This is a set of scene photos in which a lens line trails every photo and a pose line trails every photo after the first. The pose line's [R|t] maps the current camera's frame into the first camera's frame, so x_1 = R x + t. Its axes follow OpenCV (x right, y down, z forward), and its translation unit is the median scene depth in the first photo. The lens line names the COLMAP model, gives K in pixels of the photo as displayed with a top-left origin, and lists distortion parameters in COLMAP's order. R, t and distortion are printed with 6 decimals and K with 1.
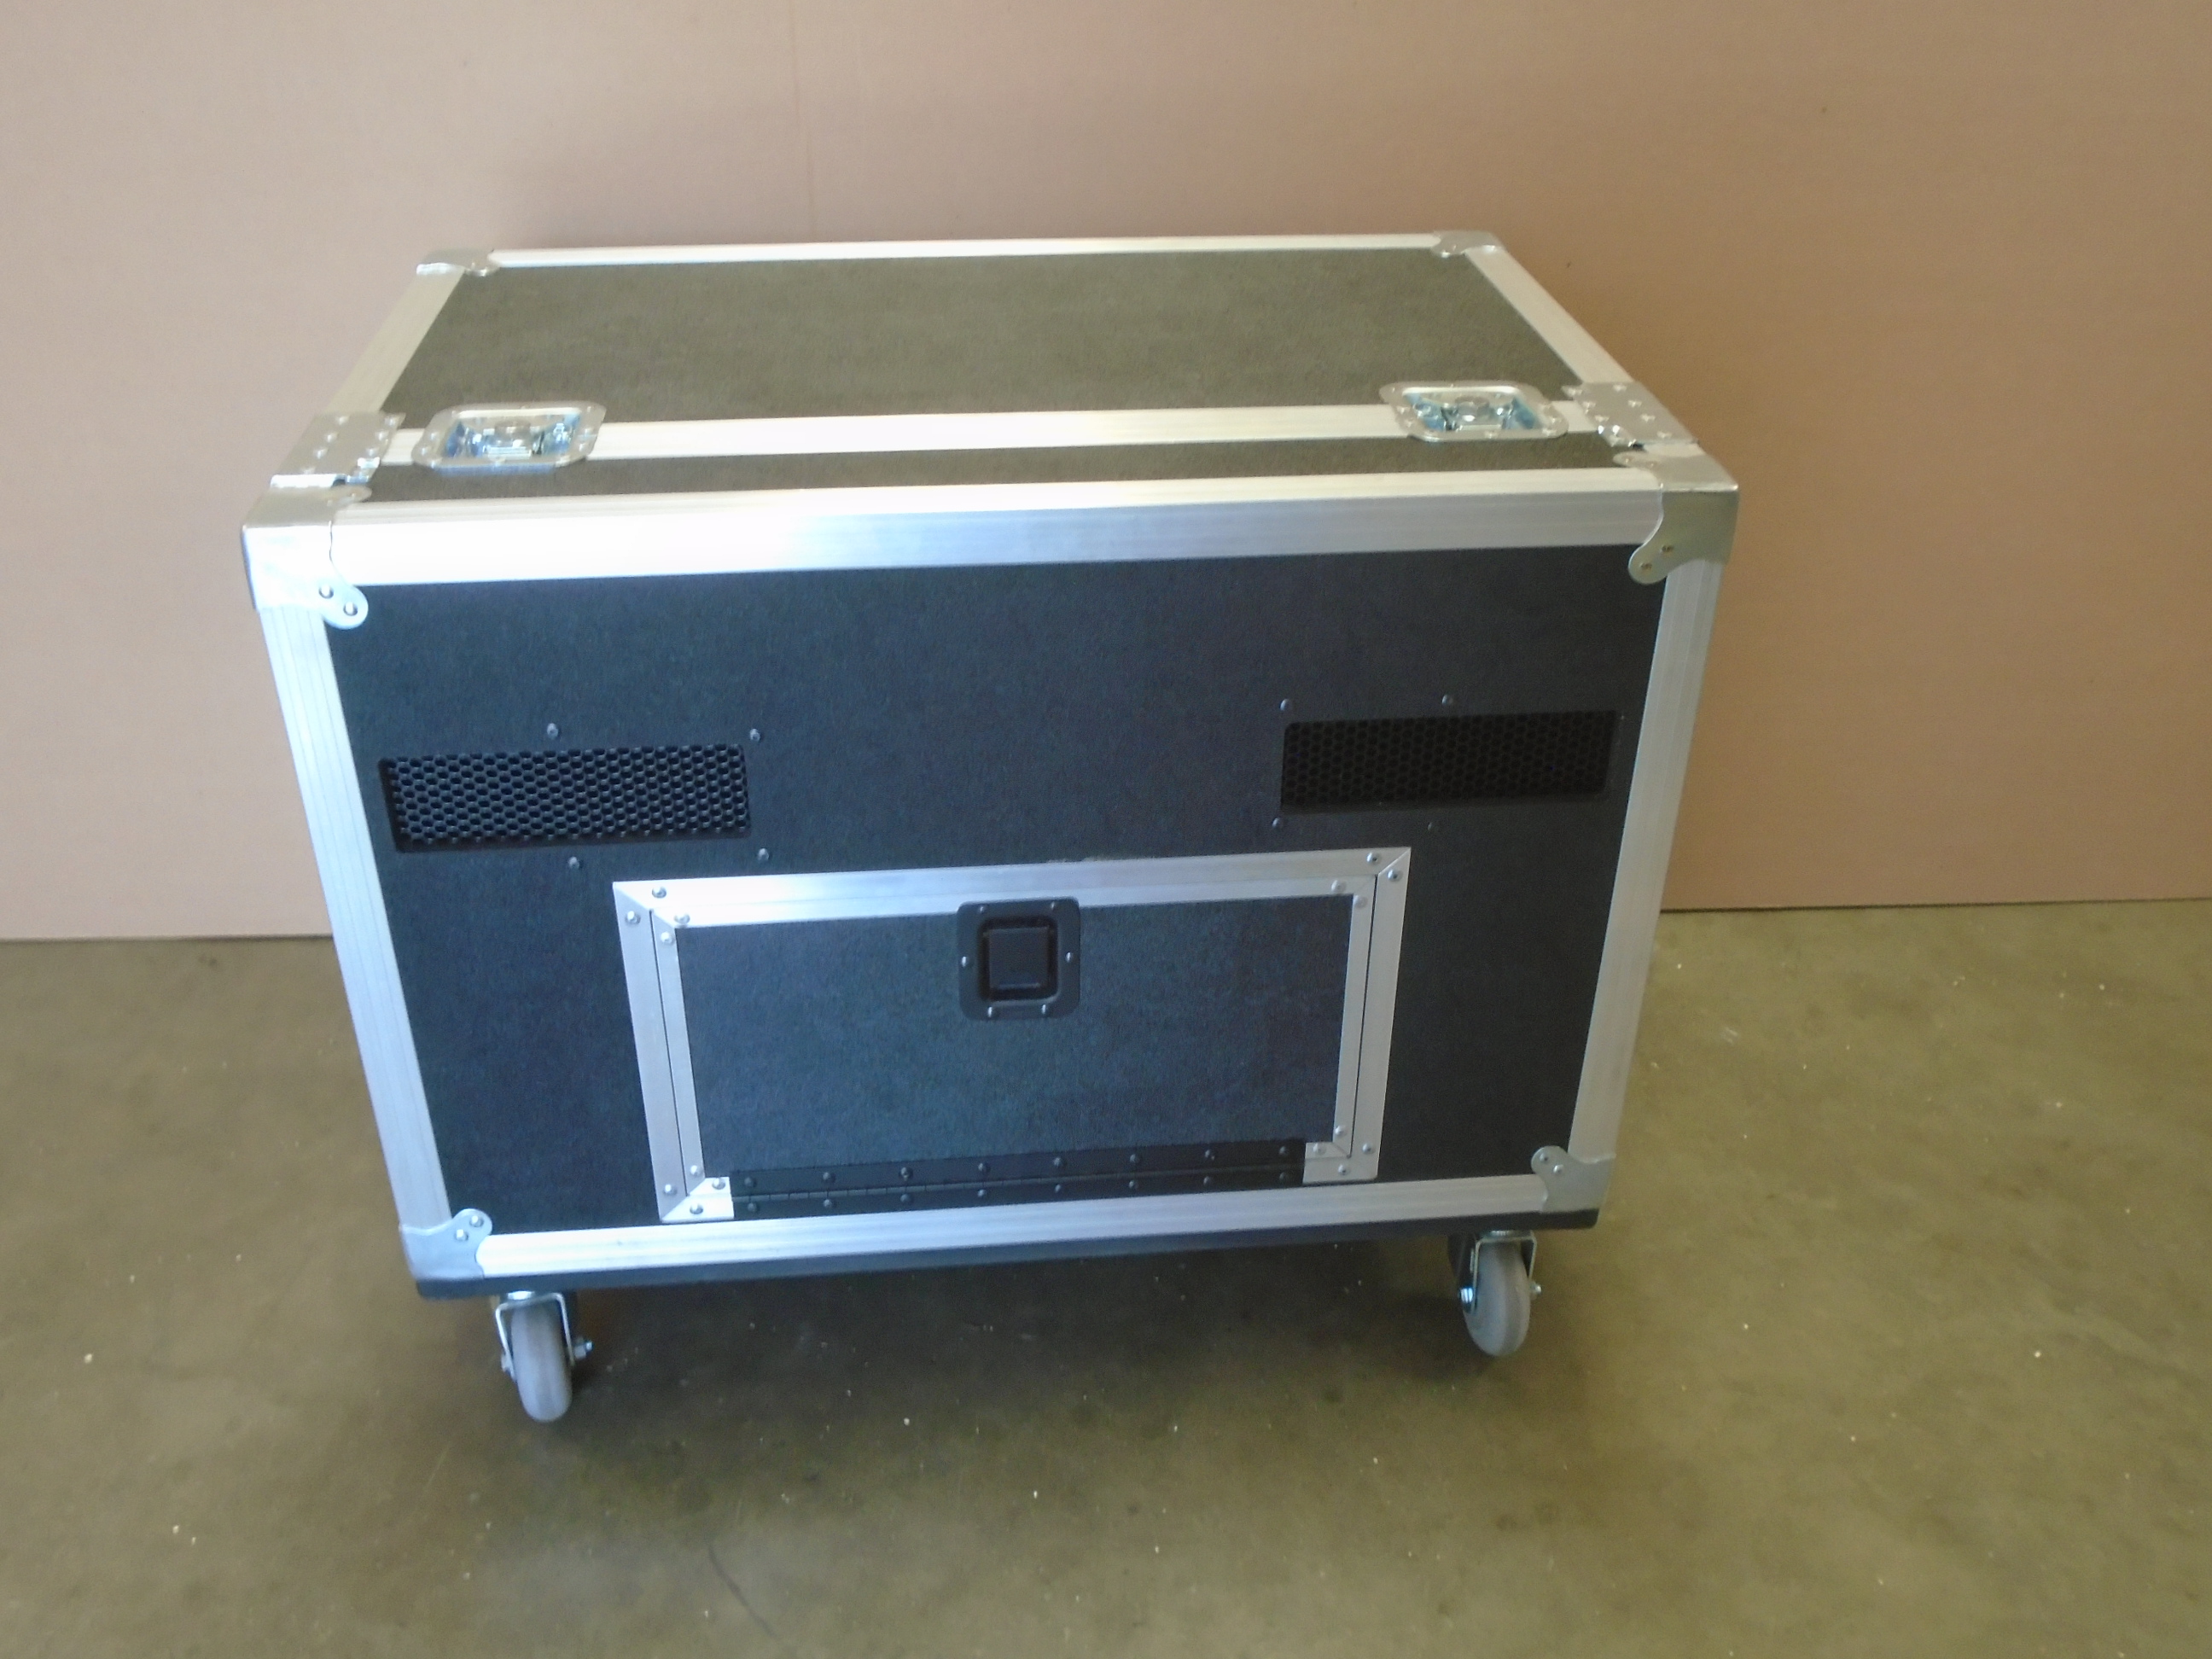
lens RADIAL K [[2008.9, 0, 1108.3], [0, 2008.9, 852.5], [0, 0, 1]] dist [-0.003637, -0.000524]
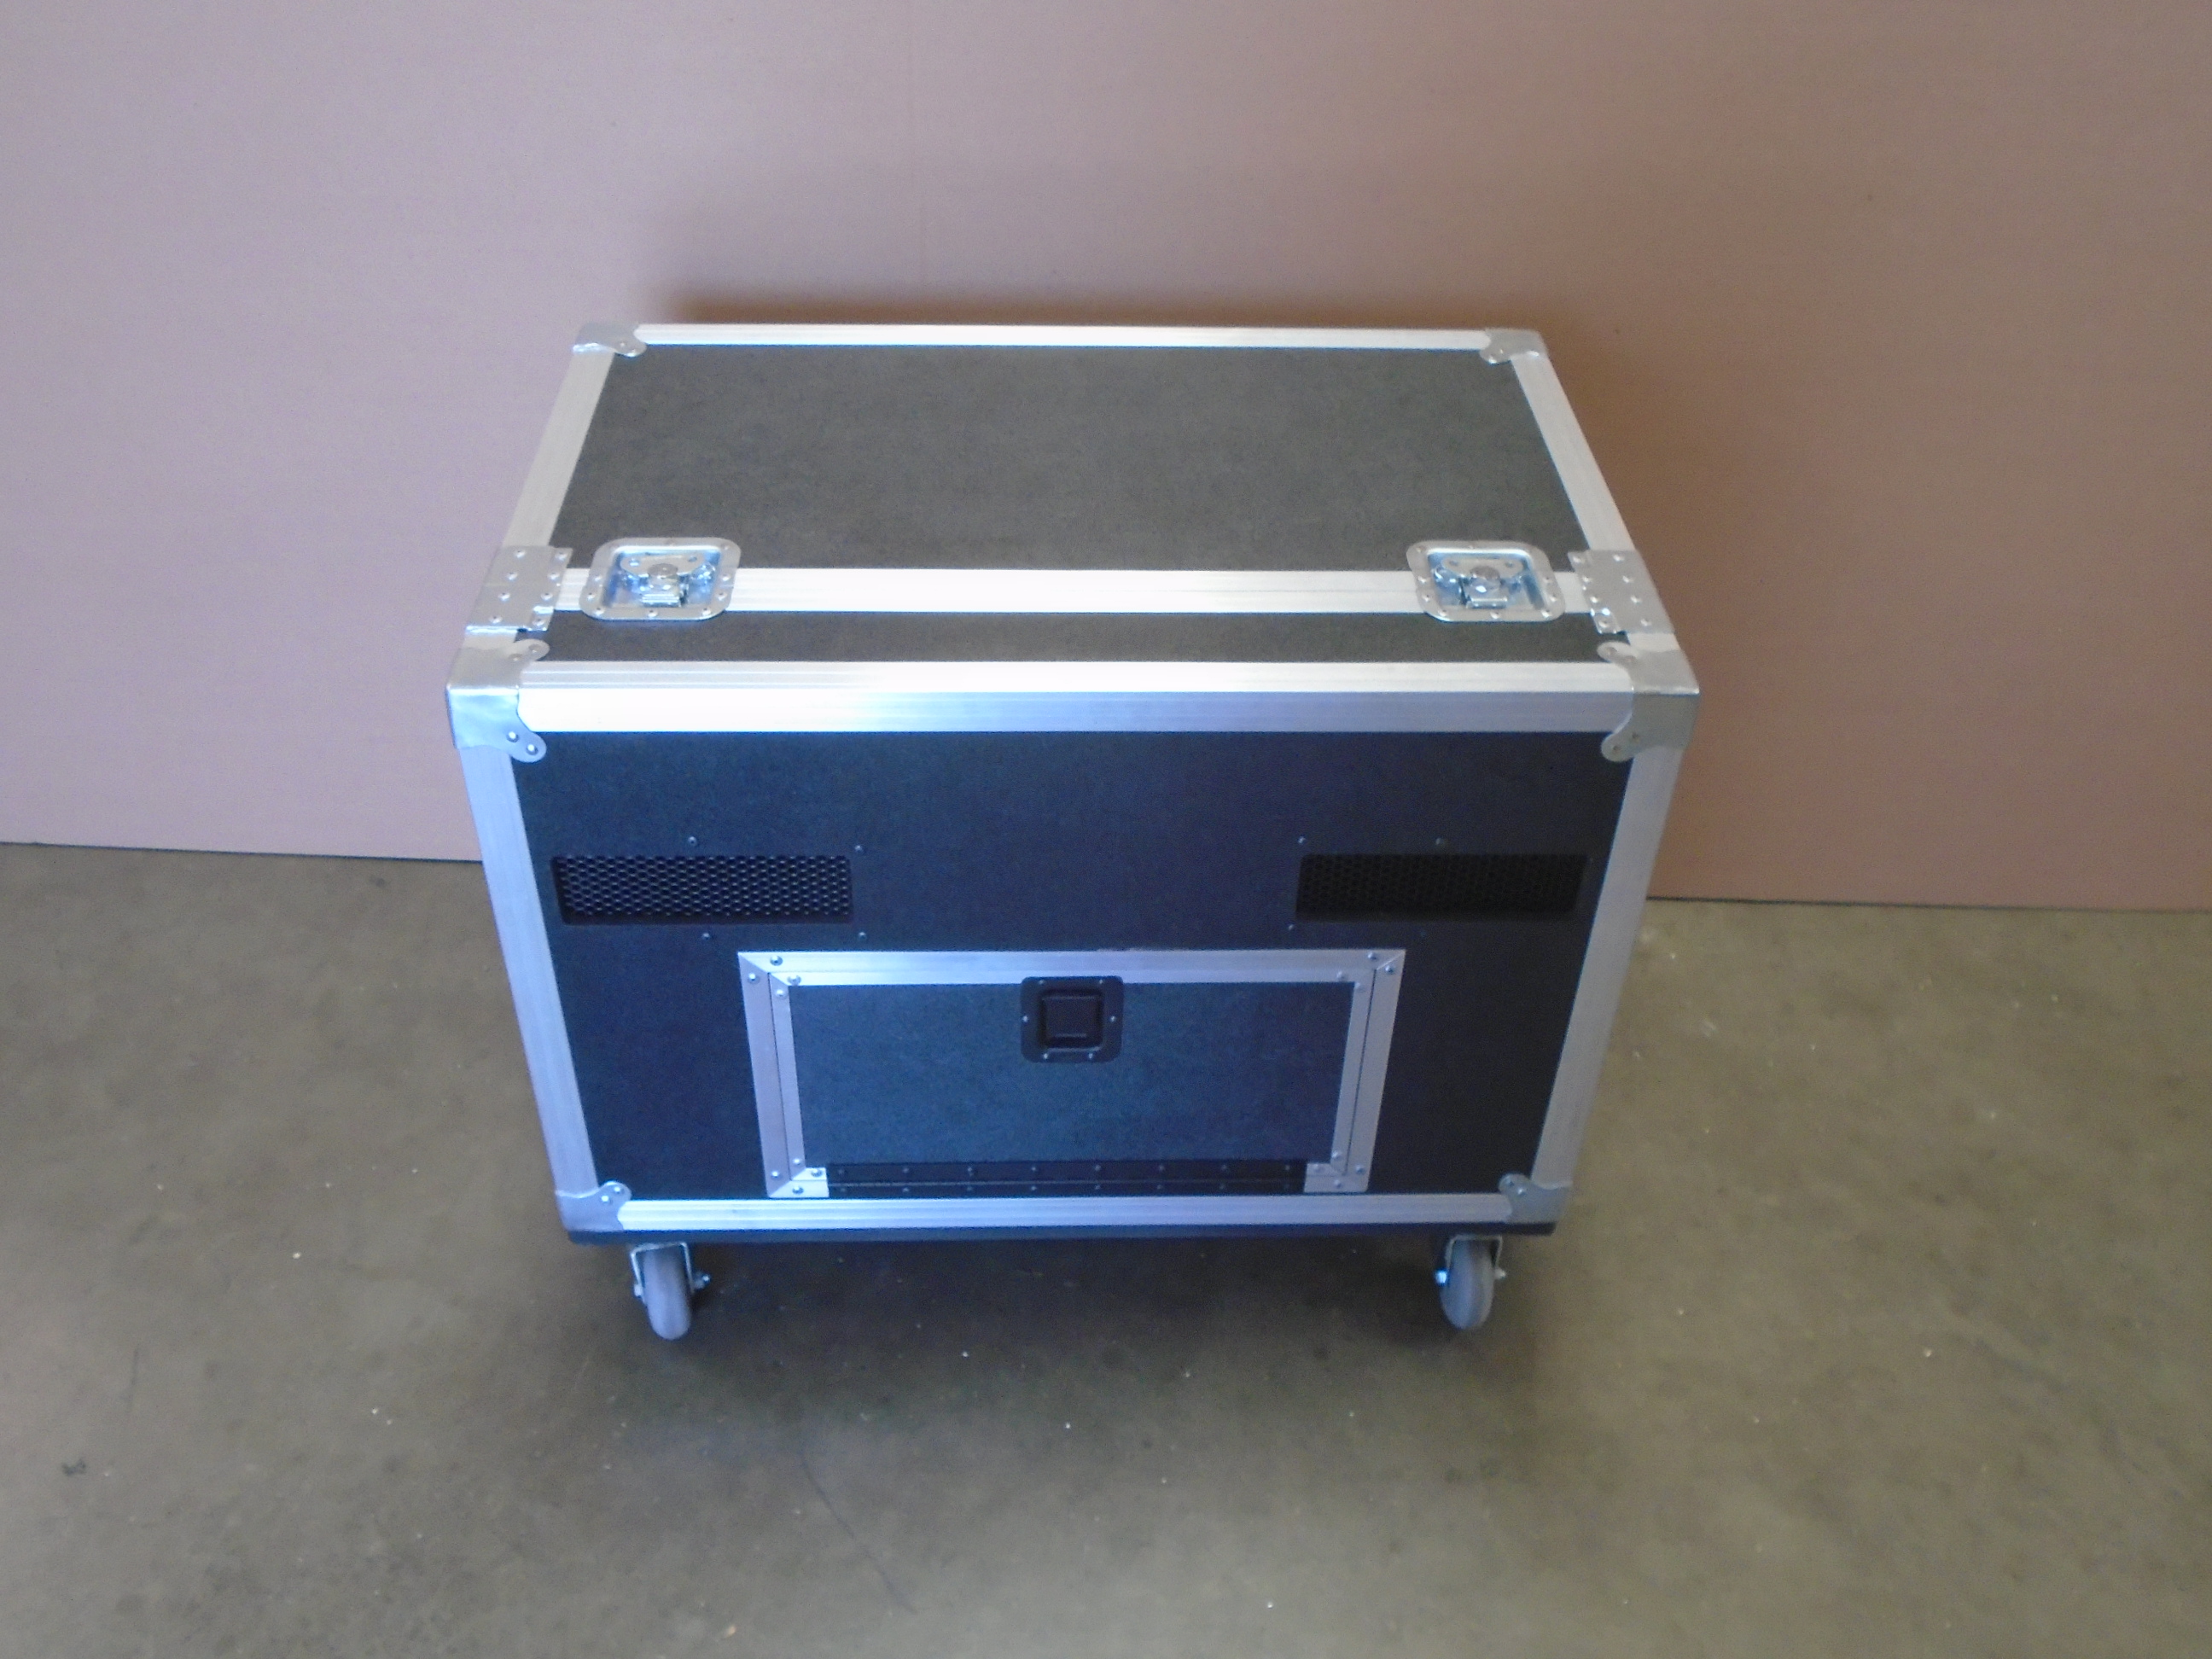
lens RADIAL K [[2008.9, 0, 1104.0], [0, 2008.9, 860.5], [0, 0, 1]] dist [-0.003637, -0.000524]
pose [[0.997671, 0.053909, -0.041796, 0.018372], [-0.047571, 0.988993, 0.140109, -0.194767], [0.048890, -0.137794, 0.989254, -0.158325]]
